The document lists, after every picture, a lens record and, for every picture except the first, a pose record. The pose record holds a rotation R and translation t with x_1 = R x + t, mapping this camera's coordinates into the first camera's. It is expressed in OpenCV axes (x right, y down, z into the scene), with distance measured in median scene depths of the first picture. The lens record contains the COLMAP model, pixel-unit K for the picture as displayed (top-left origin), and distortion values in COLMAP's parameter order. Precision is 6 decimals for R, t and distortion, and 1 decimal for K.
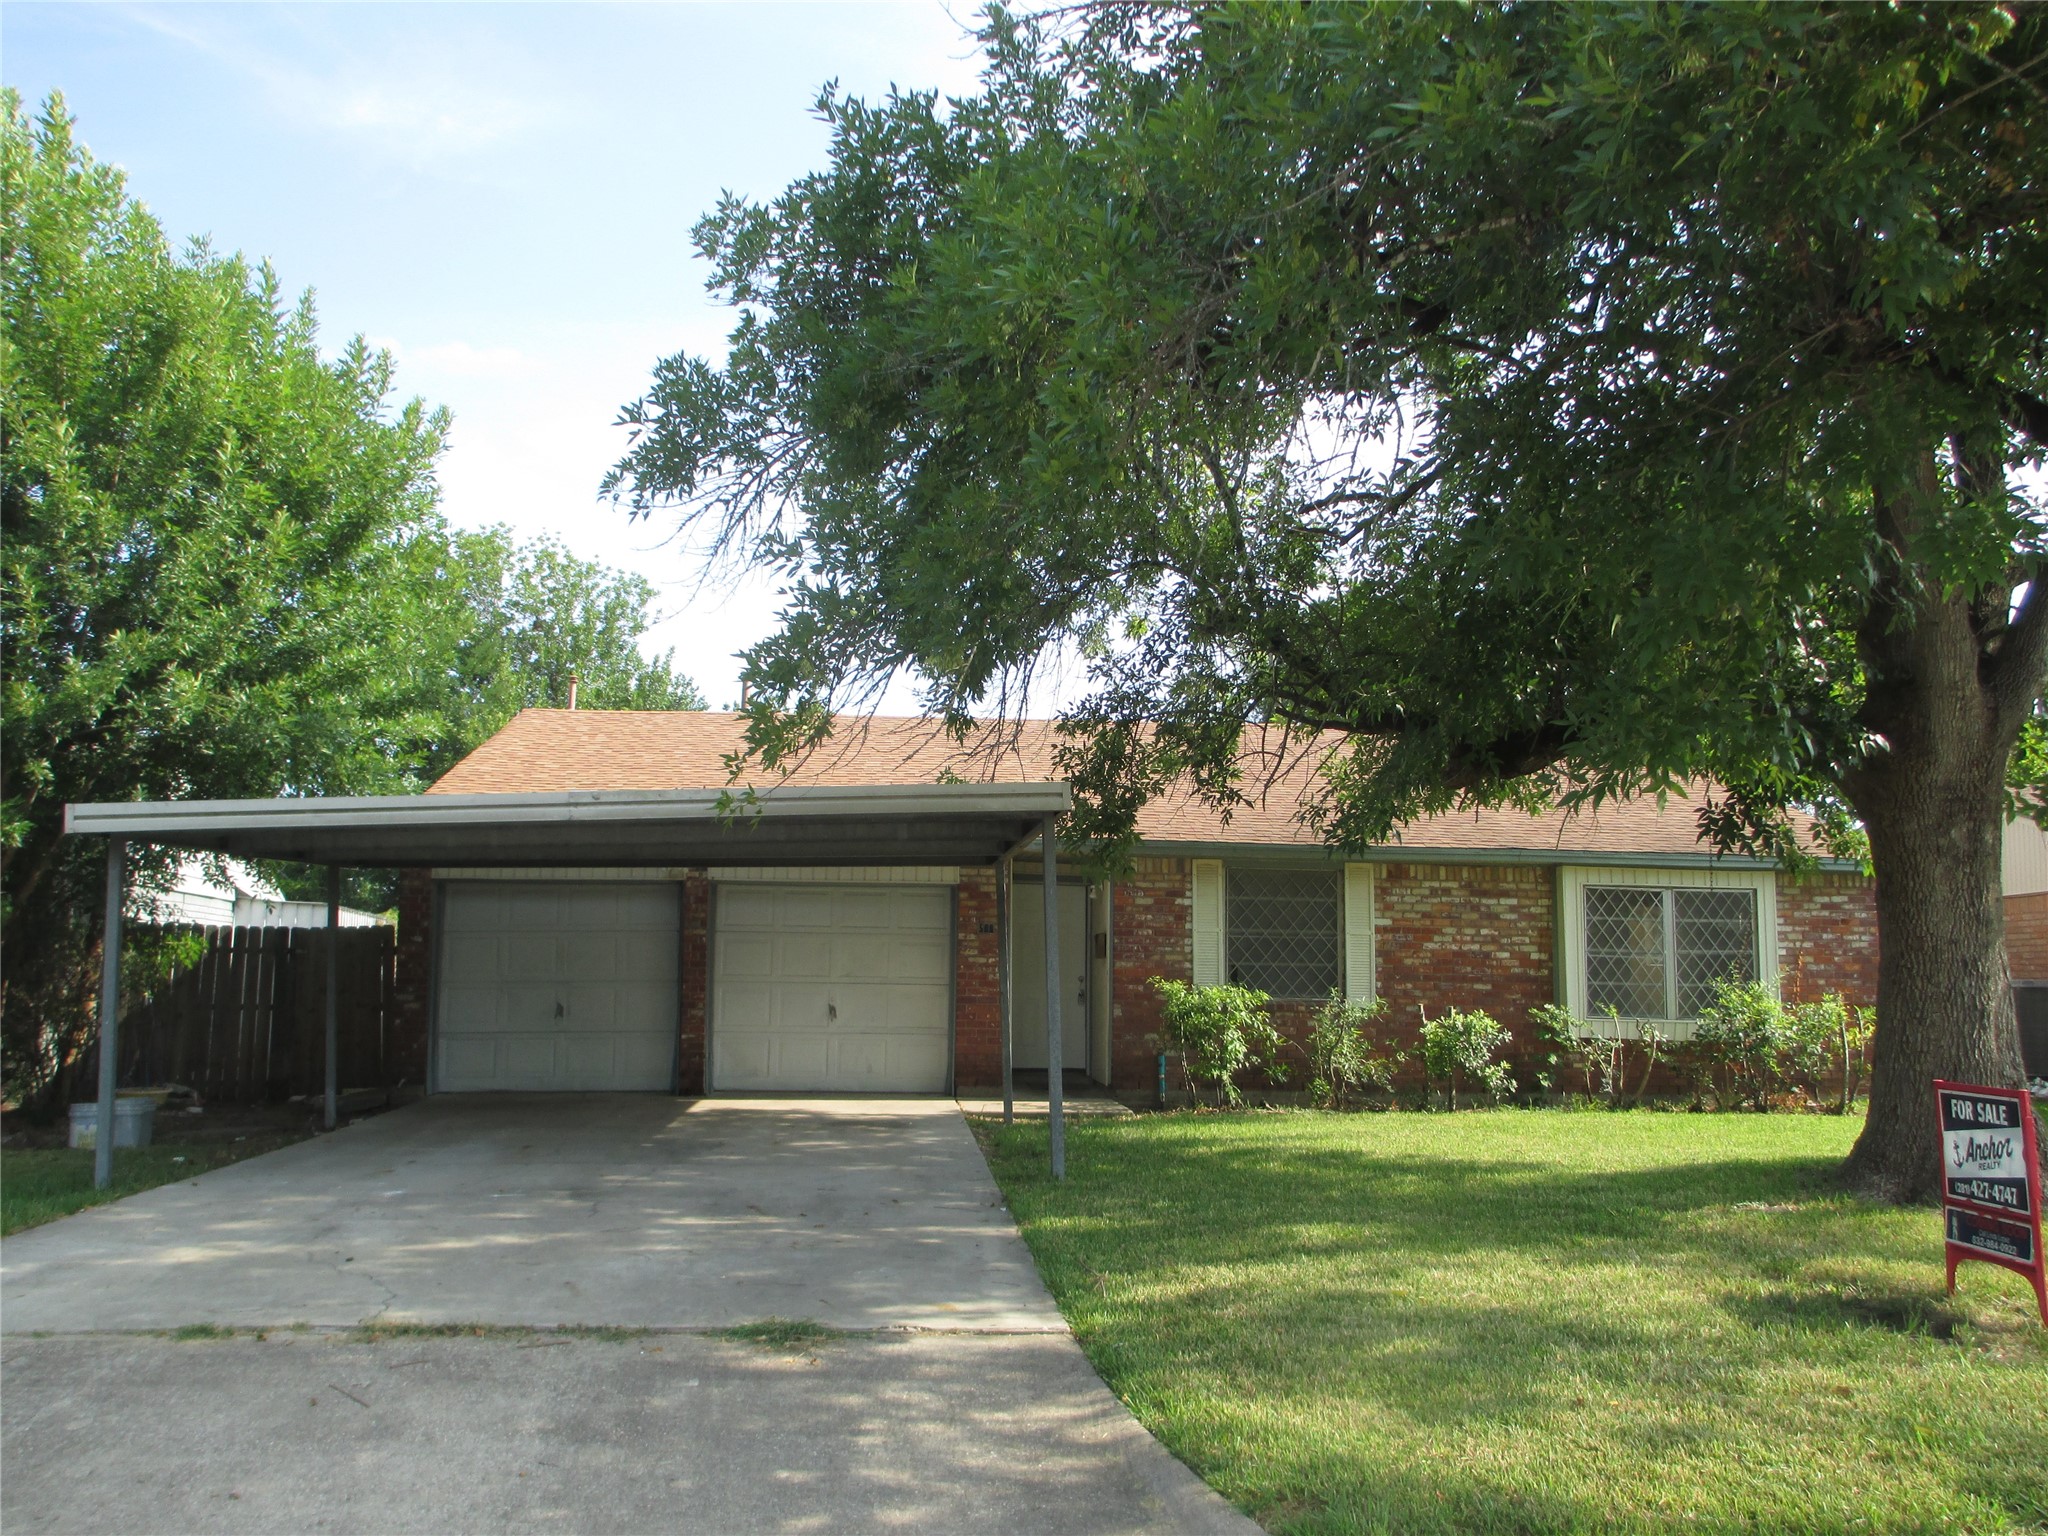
lens RADIAL K [[1711.2, 0, 1026.7], [0, 1711.2, 755.4], [0, 0, 1]] dist [-0.051981, 0.035826]
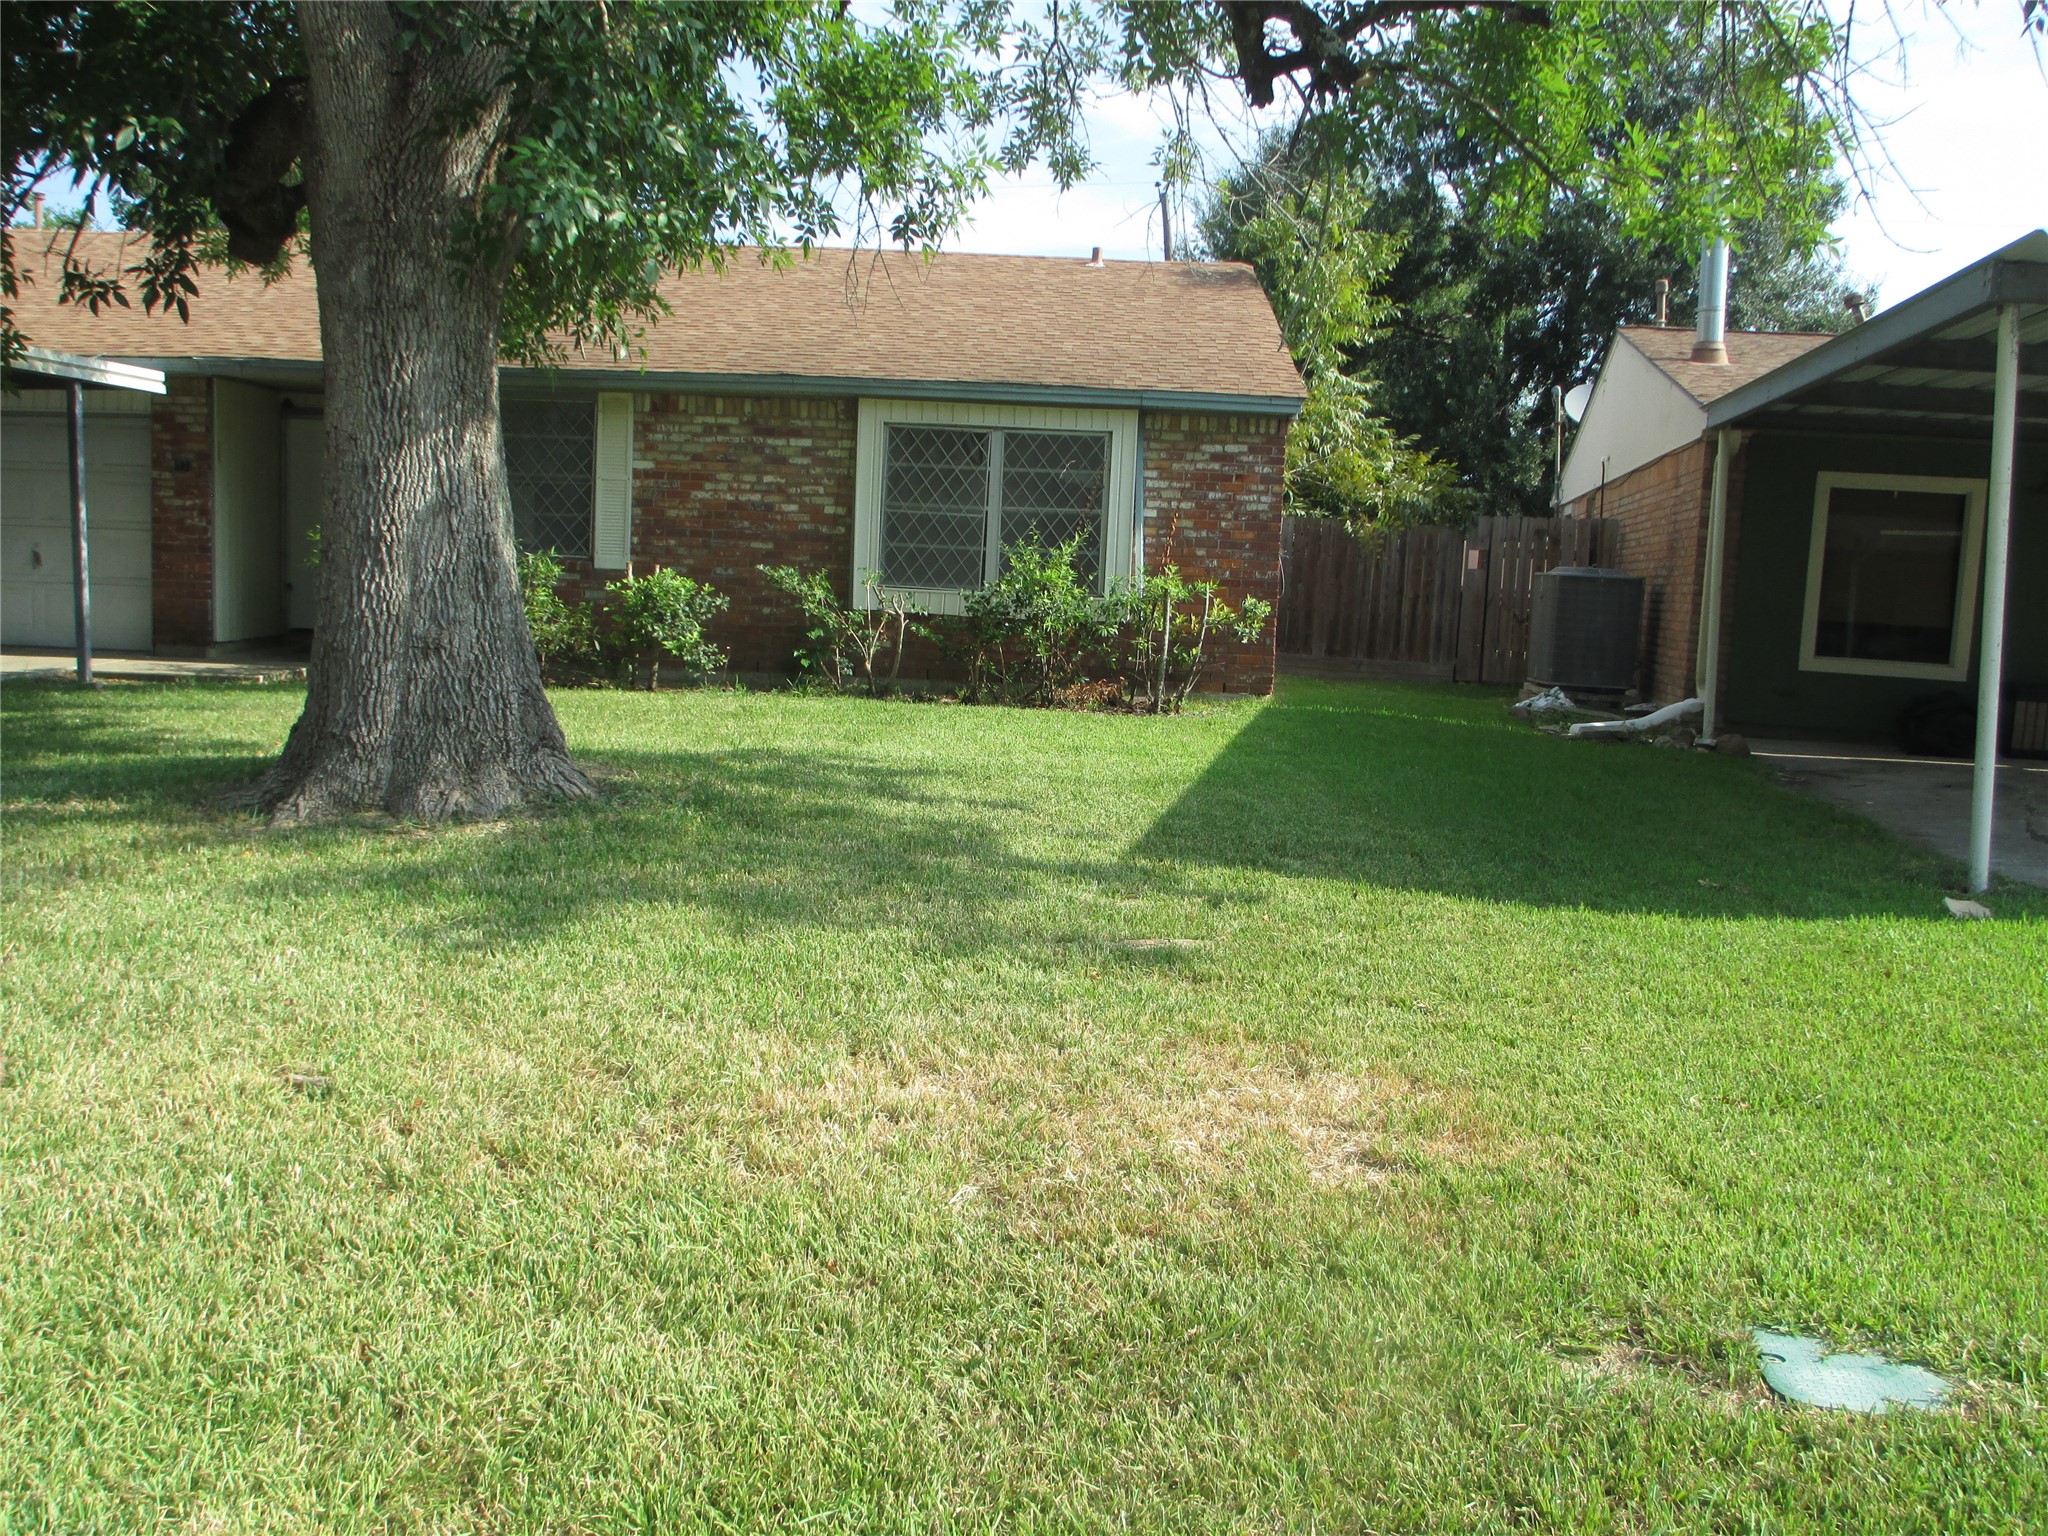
lens RADIAL K [[1711.2, 0, 1017.6], [0, 1711.2, 777.1], [0, 0, 1]] dist [-0.051981, 0.035826]
pose [[0.990749, 0.039781, -0.129746, 0.504670], [-0.007420, 0.970520, 0.240906, 0.044502], [0.135505, -0.237714, 0.961837, 0.196375]]
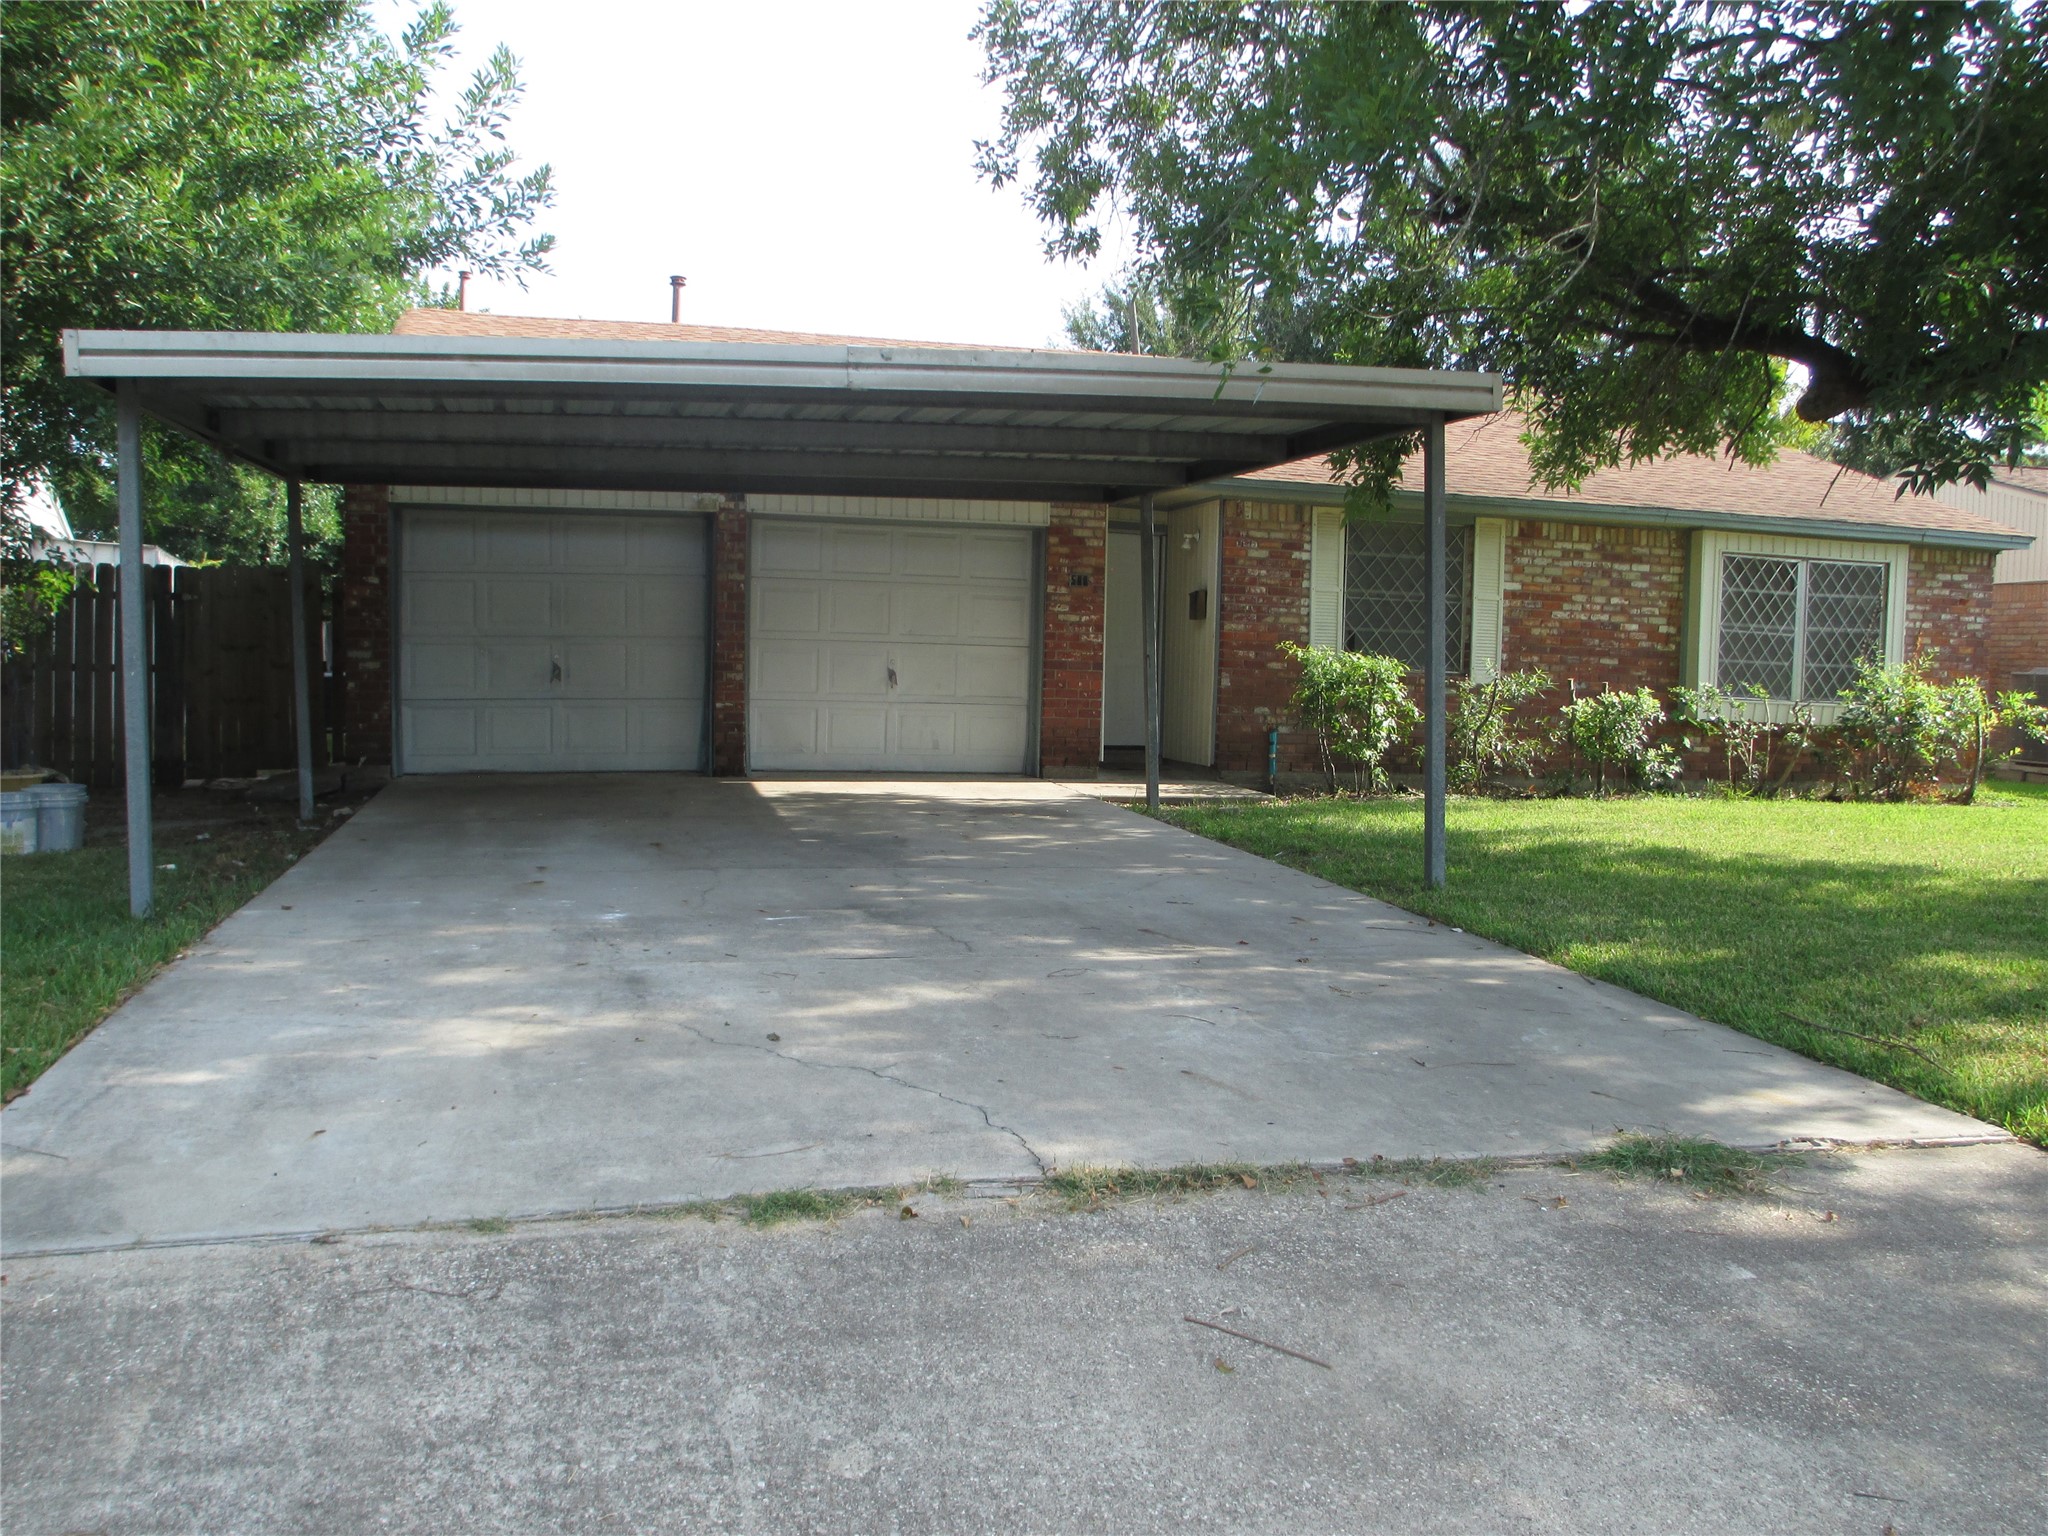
lens RADIAL K [[1711.2, 0, 1027.0], [0, 1711.2, 774.3], [0, 0, 1]] dist [-0.051981, 0.035826]
pose [[0.984858, 0.005546, 0.173273, -0.190635], [-0.039416, 0.980475, 0.192652, 0.033445], [-0.168821, -0.196565, 0.965848, 0.175470]]
